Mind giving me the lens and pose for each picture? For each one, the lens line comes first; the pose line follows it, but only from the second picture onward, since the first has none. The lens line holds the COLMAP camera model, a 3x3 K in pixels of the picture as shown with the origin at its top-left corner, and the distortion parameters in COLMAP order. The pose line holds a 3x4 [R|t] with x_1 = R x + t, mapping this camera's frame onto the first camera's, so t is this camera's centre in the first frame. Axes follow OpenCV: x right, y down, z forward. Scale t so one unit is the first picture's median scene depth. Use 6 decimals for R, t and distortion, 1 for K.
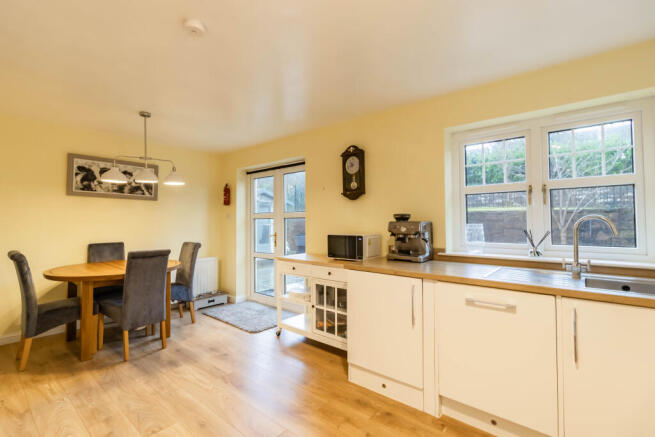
lens RADIAL K [[306.5, 0, 332.7], [0, 306.5, 215.3], [0, 0, 1]] dist [0.010084, -0.002218]
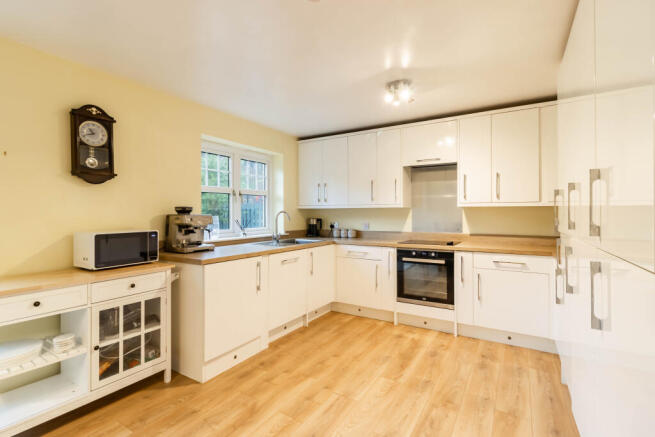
lens RADIAL K [[306.5, 0, 320.4], [0, 306.5, 214.8], [0, 0, 1]] dist [0.010084, -0.002218]
pose [[-0.122668, -0.002039, 0.992446, -0.812123], [-0.018278, 0.999833, -0.000205, 0.013467], [-0.992279, -0.018165, -0.122685, 0.669604]]
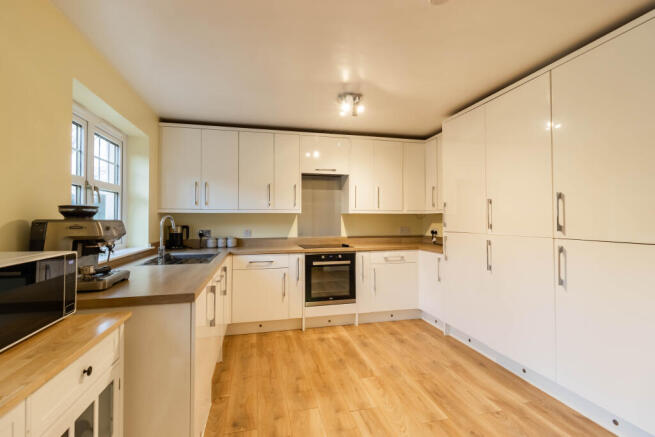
lens RADIAL K [[306.5, 0, 322.9], [0, 306.5, 218.1], [0, 0, 1]] dist [0.010084, -0.002218]
pose [[-0.794340, 0.005983, 0.607444, -0.436947], [-0.009414, 0.999710, -0.022156, 0.025068], [-0.607401, -0.023318, -0.794053, 1.154437]]
